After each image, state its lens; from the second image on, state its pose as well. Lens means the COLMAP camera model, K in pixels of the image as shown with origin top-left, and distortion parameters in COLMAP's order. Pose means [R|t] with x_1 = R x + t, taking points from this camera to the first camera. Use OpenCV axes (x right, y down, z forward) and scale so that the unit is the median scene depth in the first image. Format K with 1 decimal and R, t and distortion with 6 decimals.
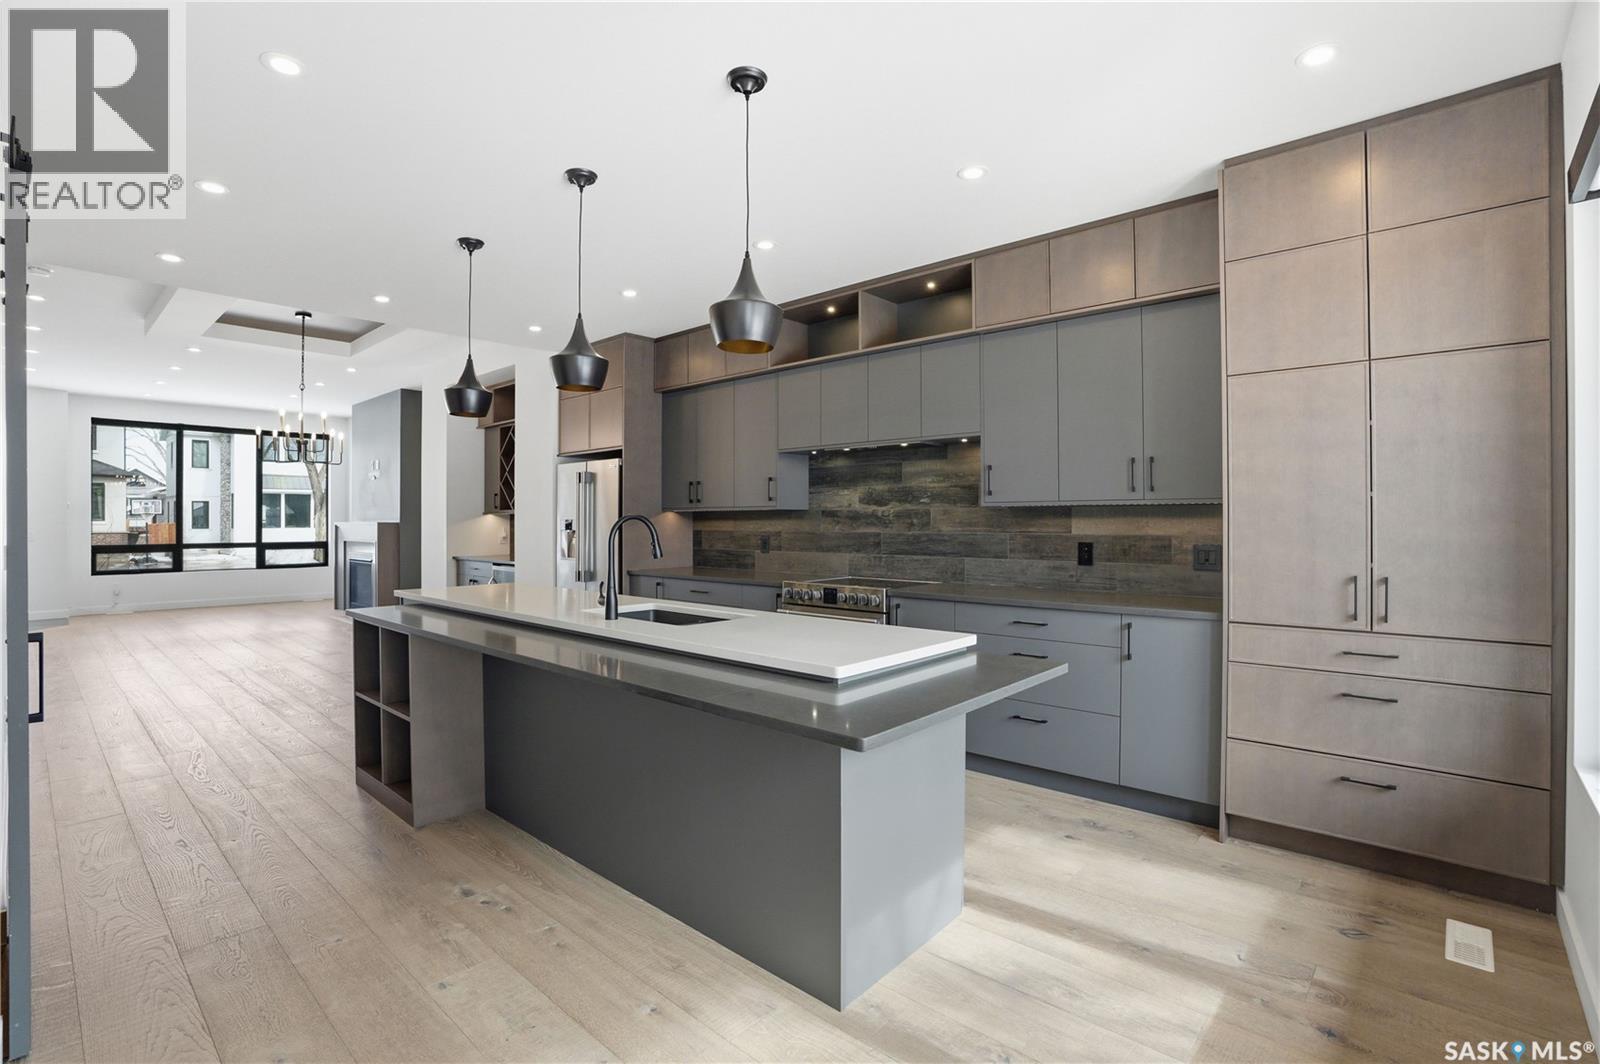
lens RADIAL K [[753.3, 0, 807.8], [0, 753.3, 523.5], [0, 0, 1]] dist [-0.074735, 0.028723]
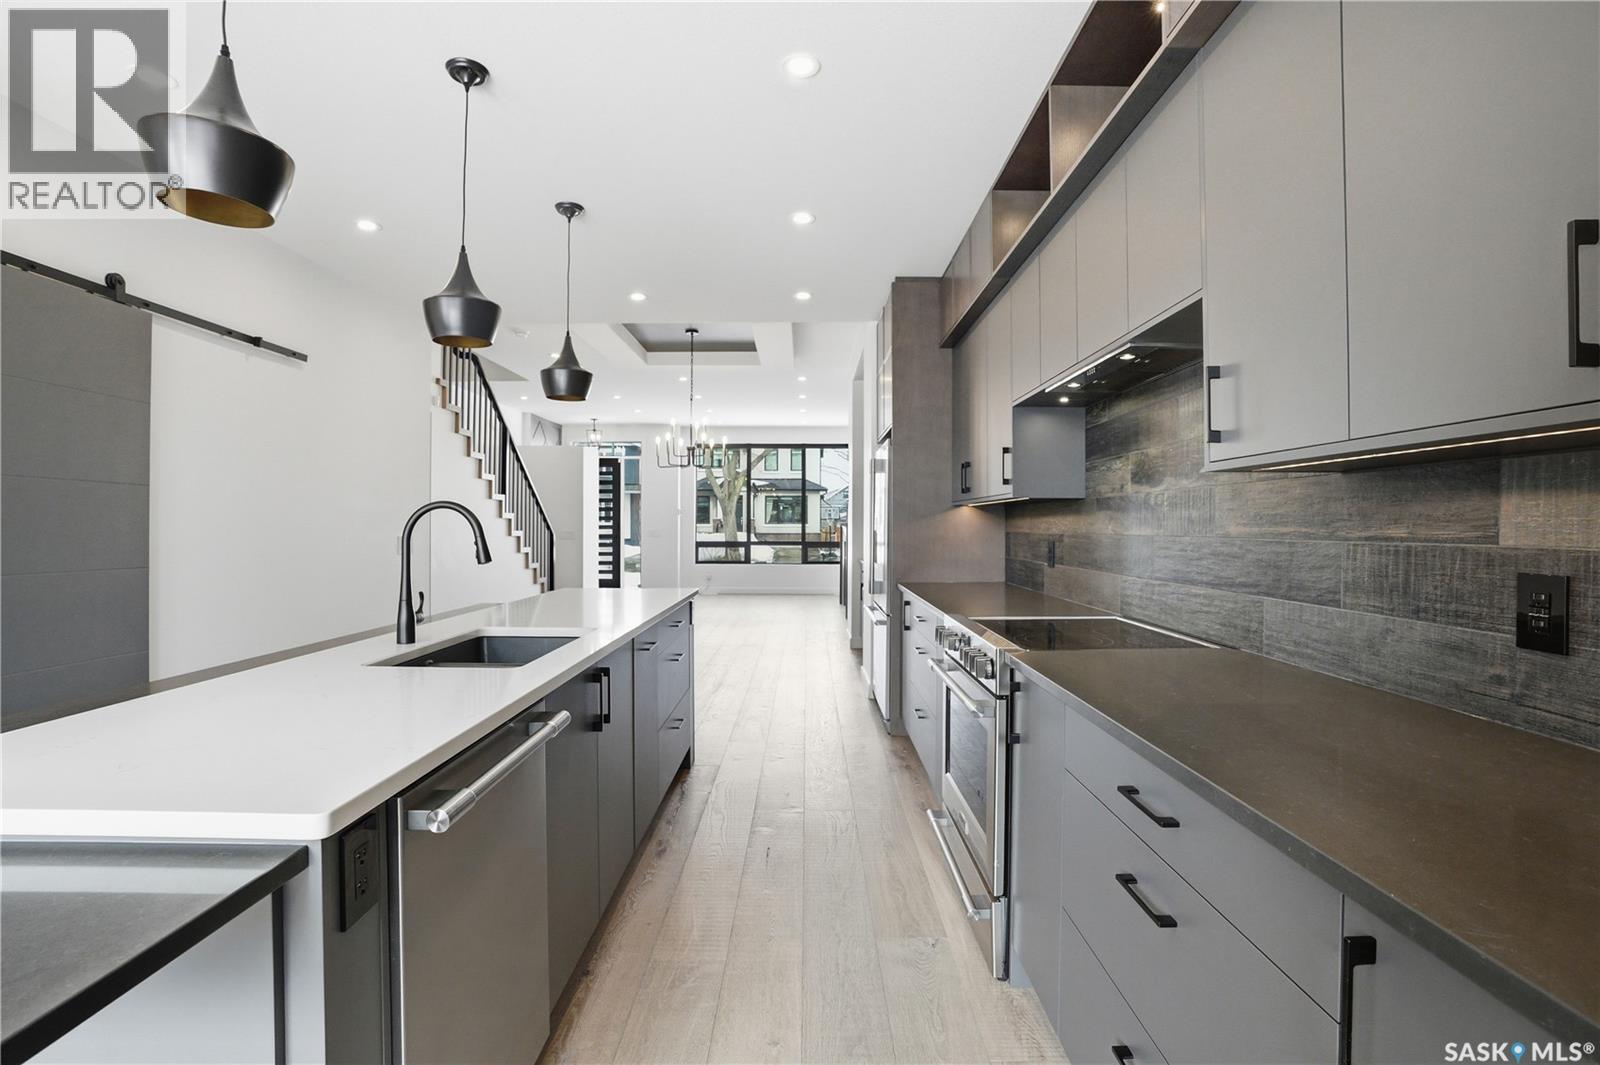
lens RADIAL K [[749.0, 0, 800.0], [0, 749.0, 532.5], [0, 0, 1]] dist [-0.071635, 0.027068]
pose [[0.663093, 0.008488, -0.748489, 0.318303], [-0.003882, 0.999961, 0.007901, 0.005830], [0.748527, -0.002334, 0.663100, 0.481112]]
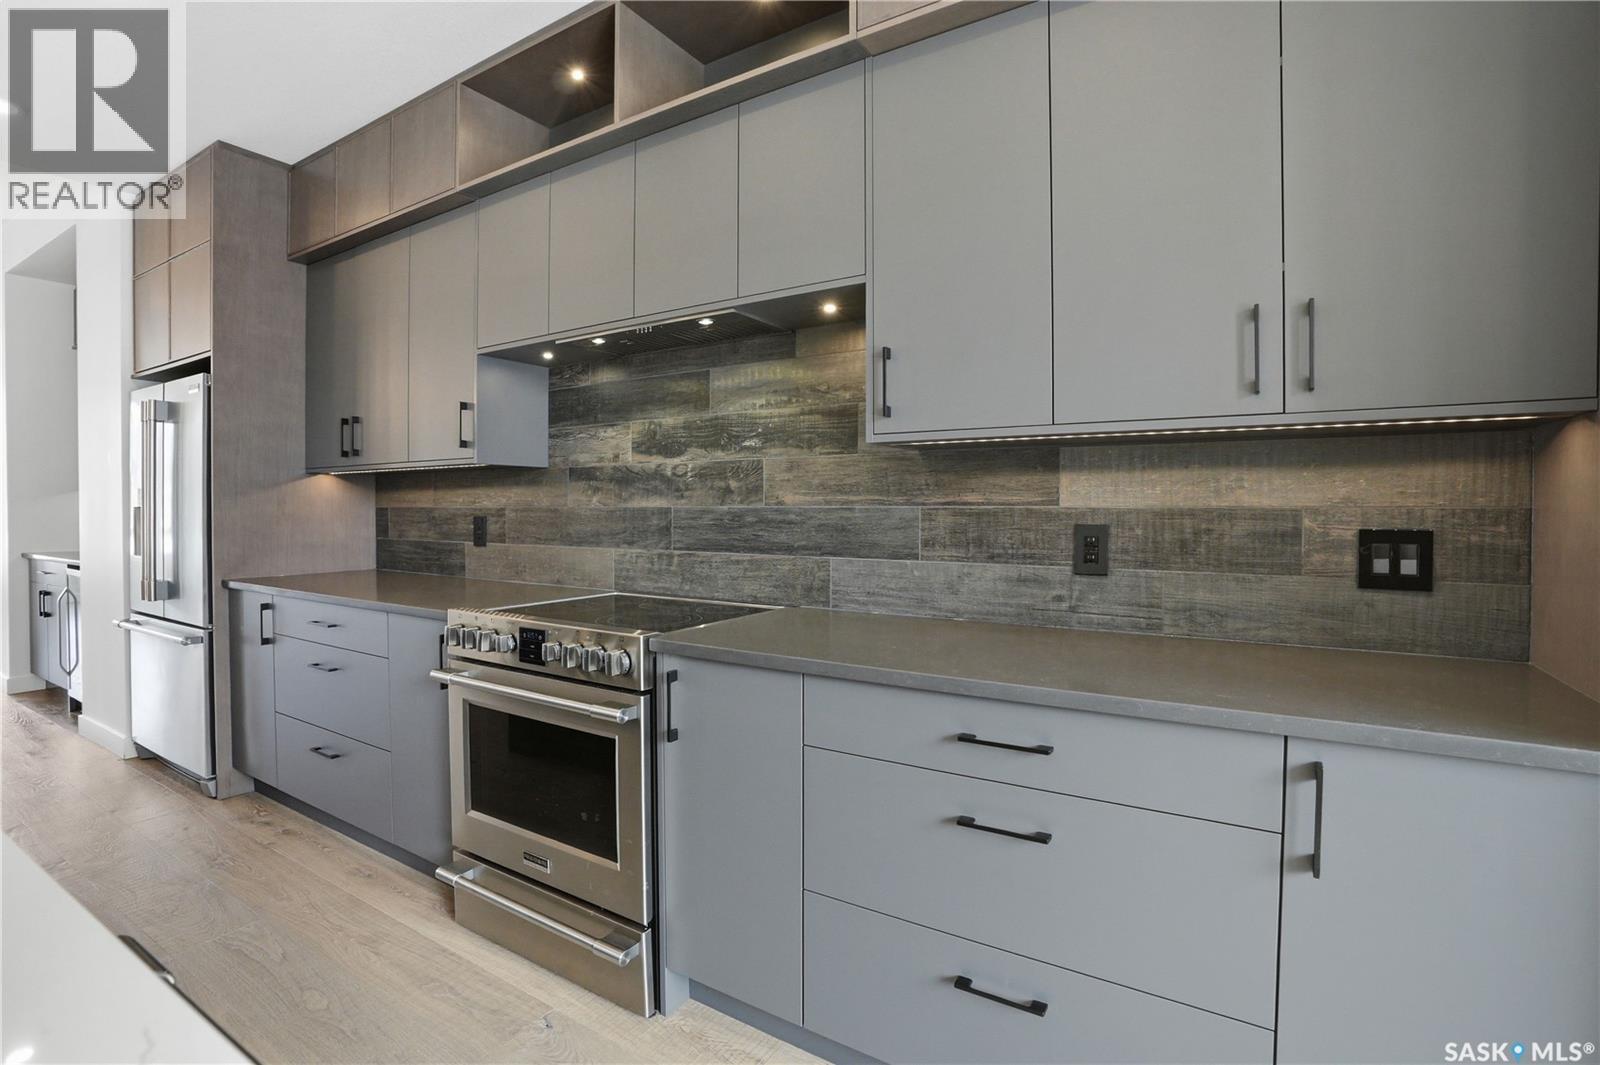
lens RADIAL K [[753.3, 0, 807.8], [0, 753.3, 524.0], [0, 0, 1]] dist [-0.074735, 0.028723]
pose [[0.984903, -0.000748, 0.173103, 0.100902], [-0.002220, 0.999854, 0.016951, 0.014263], [-0.173091, -0.017079, 0.984758, 0.476757]]
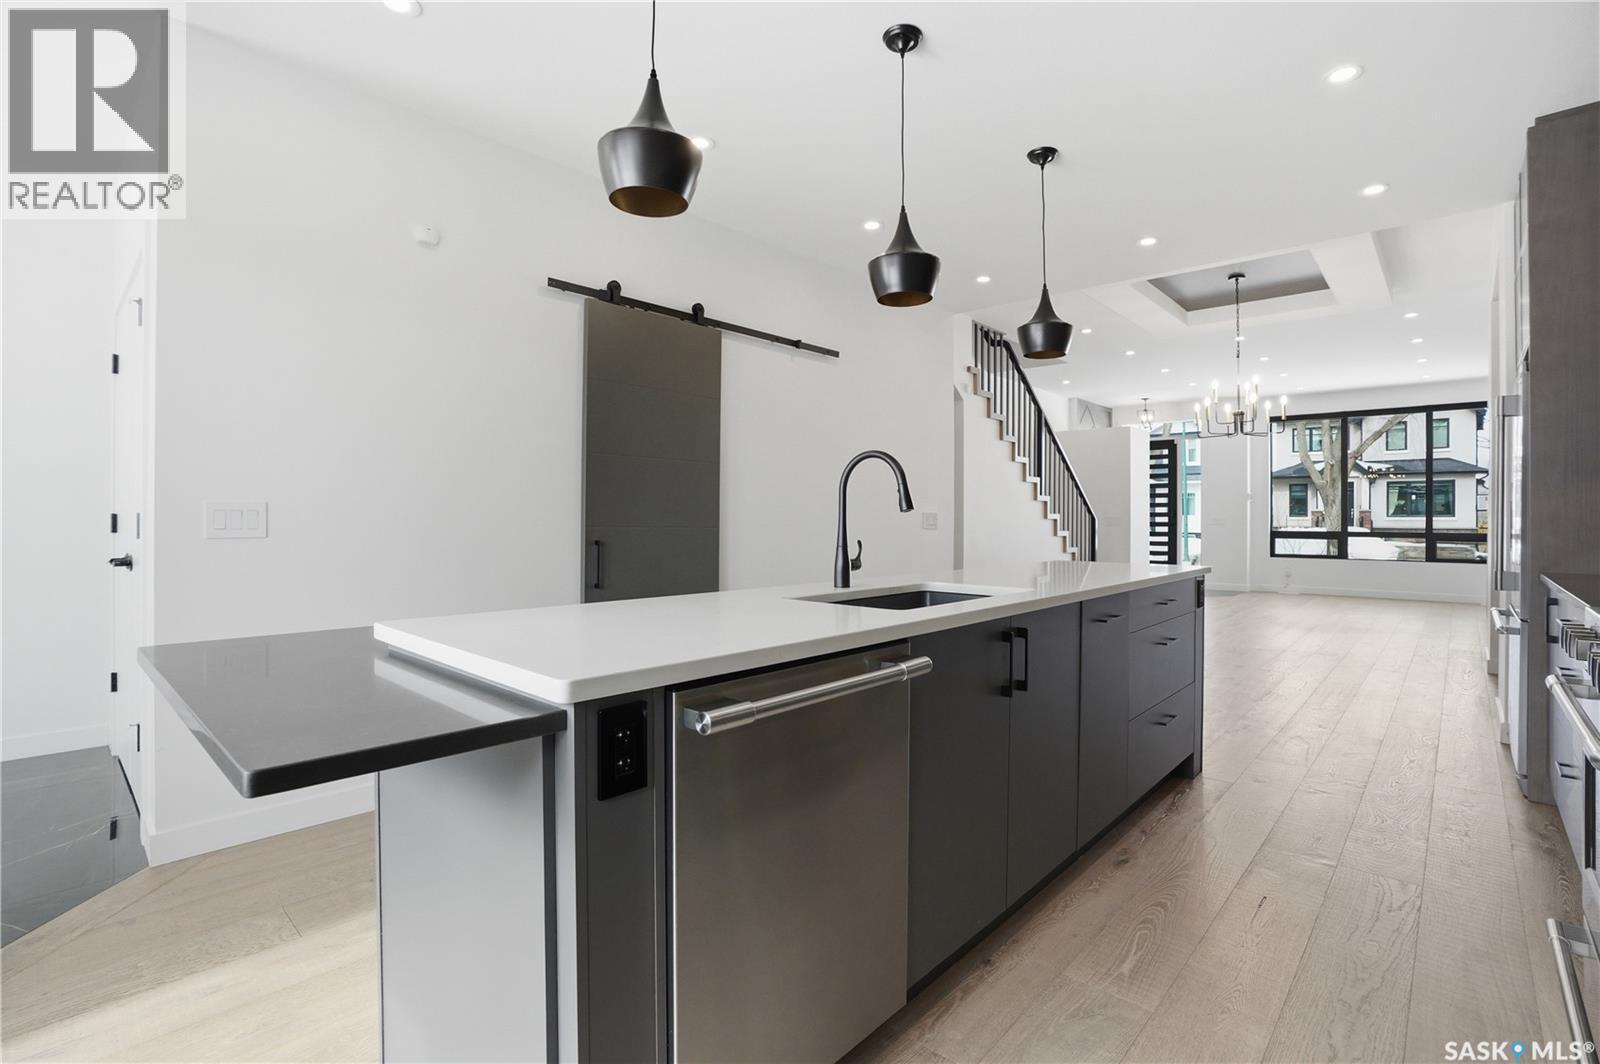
lens RADIAL K [[741.8, 0, 802.7], [0, 741.8, 520.1], [0, 0, 1]] dist [-0.078398, 0.031368]
pose [[-0.014871, 0.001827, -0.999888, 0.301919], [-0.006695, 0.999976, 0.001927, 0.033162], [0.999867, 0.006723, -0.014858, 0.577273]]
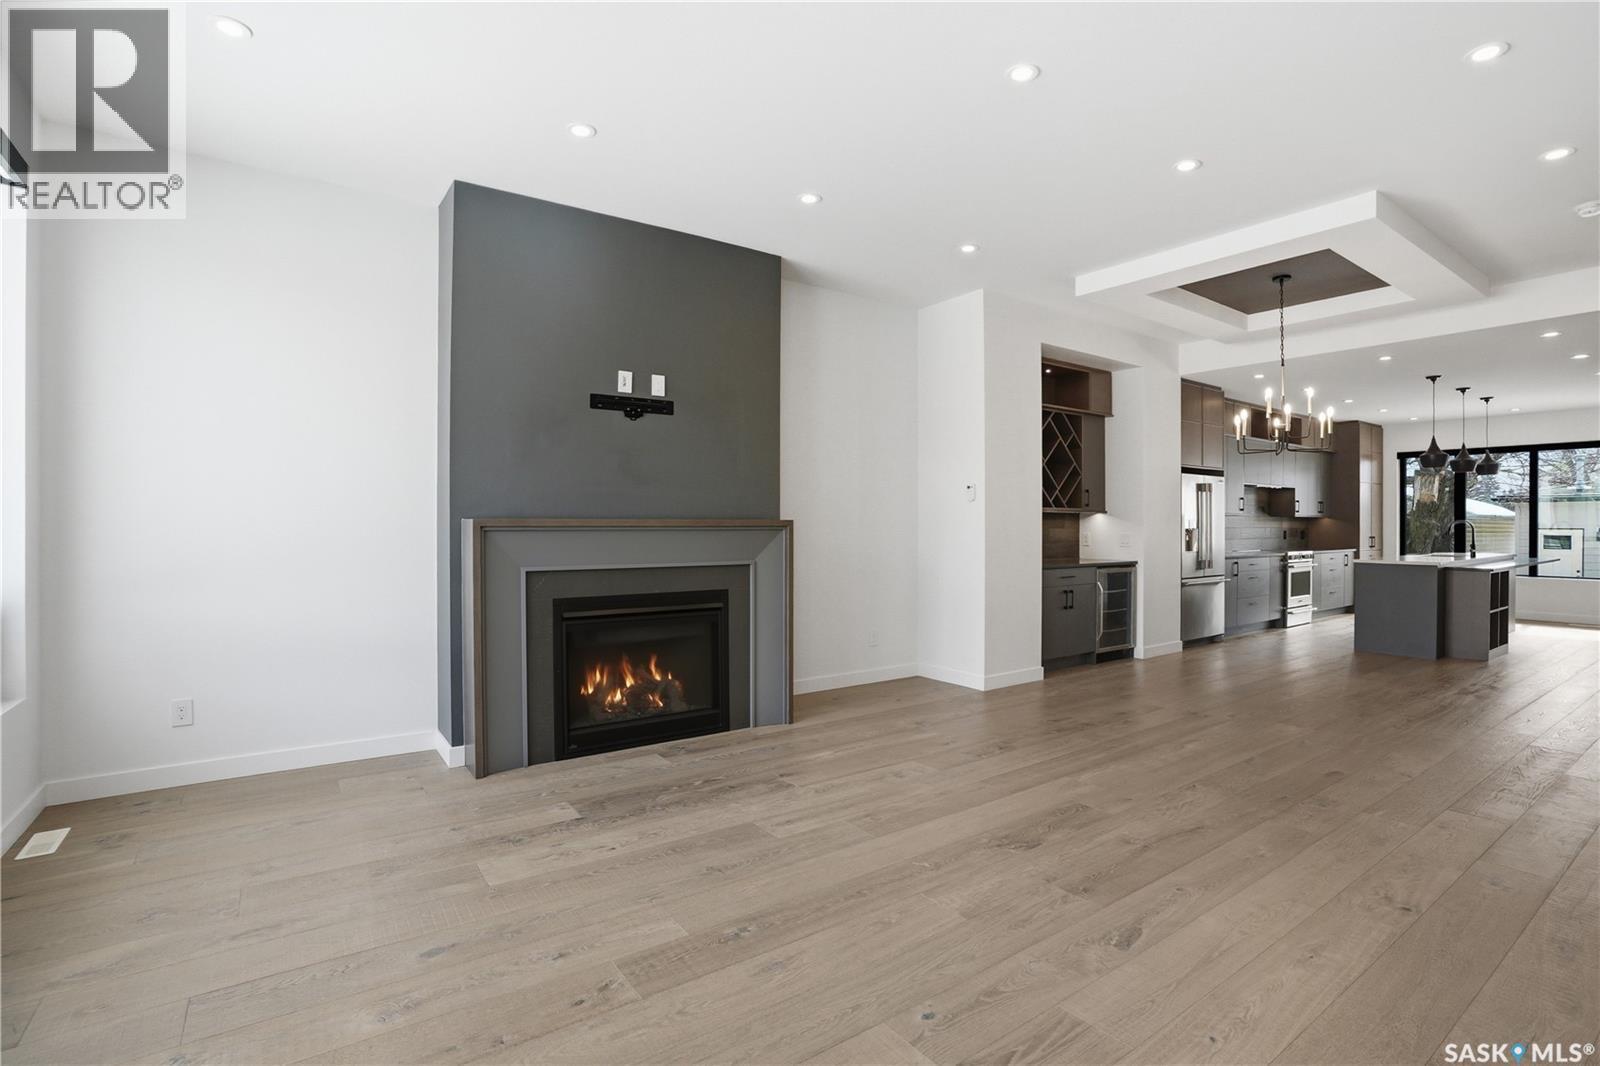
lens RADIAL K [[753.3, 0, 807.8], [0, 753.3, 524.5], [0, 0, 1]] dist [-0.074735, 0.028723]
pose [[0.219040, -0.003737, 0.975709, -2.086449], [-0.000569, 0.999992, 0.003958, -0.003795], [-0.975716, -0.001422, 0.219036, 1.707798]]
